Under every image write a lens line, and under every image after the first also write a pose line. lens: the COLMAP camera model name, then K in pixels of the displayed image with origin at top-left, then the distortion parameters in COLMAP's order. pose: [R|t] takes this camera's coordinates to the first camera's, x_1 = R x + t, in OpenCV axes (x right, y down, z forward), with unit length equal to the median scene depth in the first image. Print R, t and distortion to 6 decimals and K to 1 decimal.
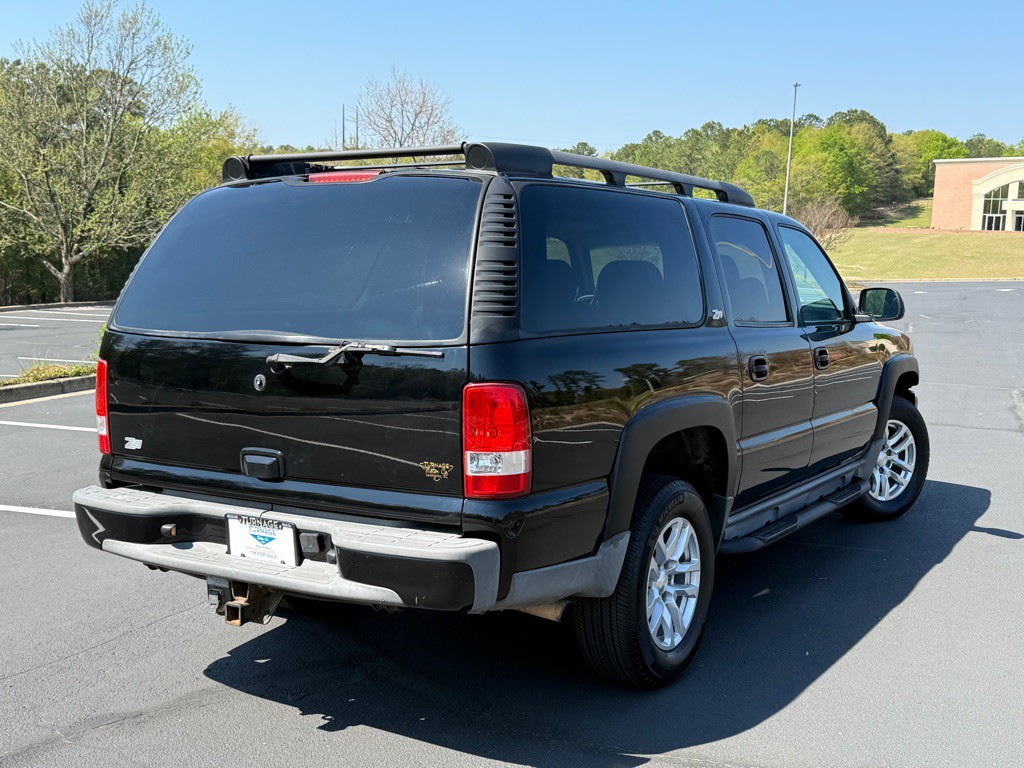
lens RADIAL K [[1184.5, 0, 514.1], [0, 1184.5, 397.3], [0, 0, 1]] dist [0.081558, 0.000000]
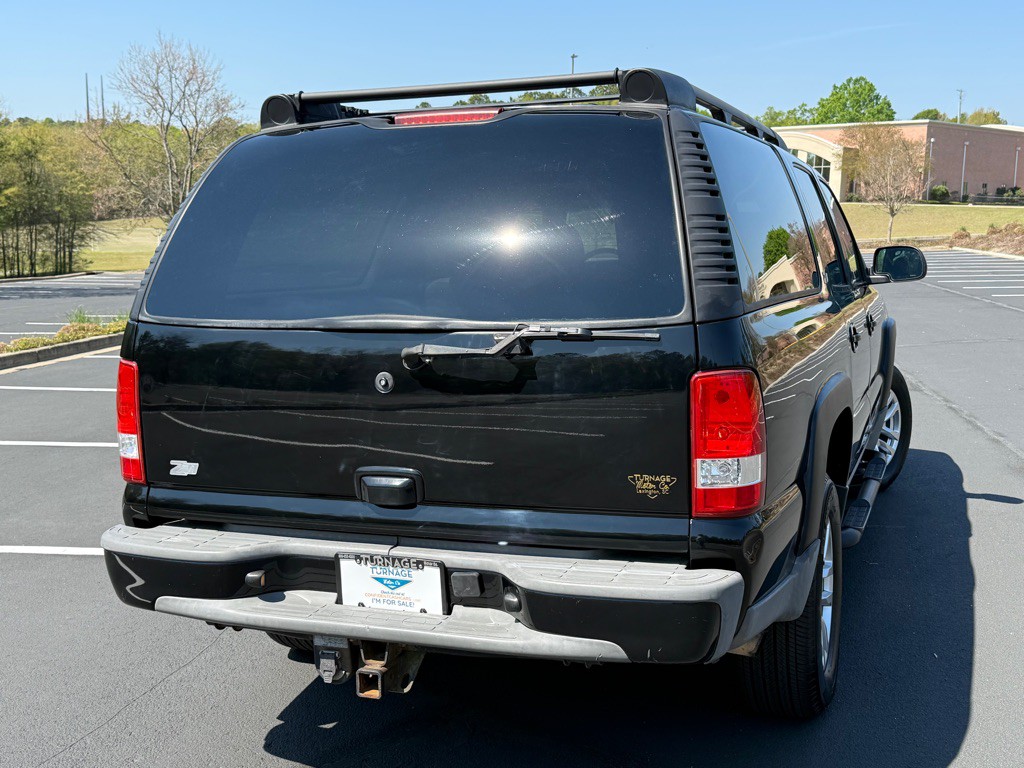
lens RADIAL K [[1184.5, 0, 511.5], [0, 1184.5, 400.3], [0, 0, 1]] dist [0.081558, 0.000000]
pose [[0.981842, -0.049239, 0.183200, -0.261321], [0.044674, 0.998582, 0.028963, -0.018502], [-0.184366, -0.020252, 0.982649, 0.216600]]
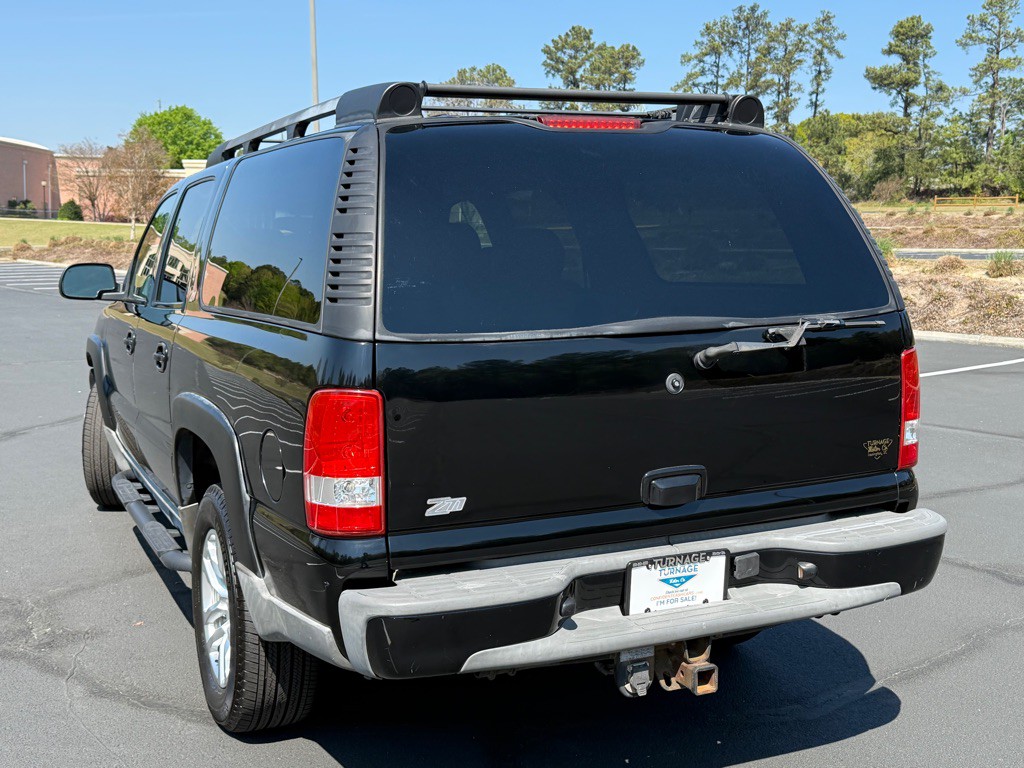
lens RADIAL K [[1184.5, 0, 513.3], [0, 1184.5, 391.1], [0, 0, 1]] dist [0.081558, 0.000000]
pose [[0.548999, -0.114198, 0.827985, -0.879193], [0.110915, 0.991815, 0.063251, -0.065807], [-0.828431, 0.057111, 0.557172, 0.620441]]
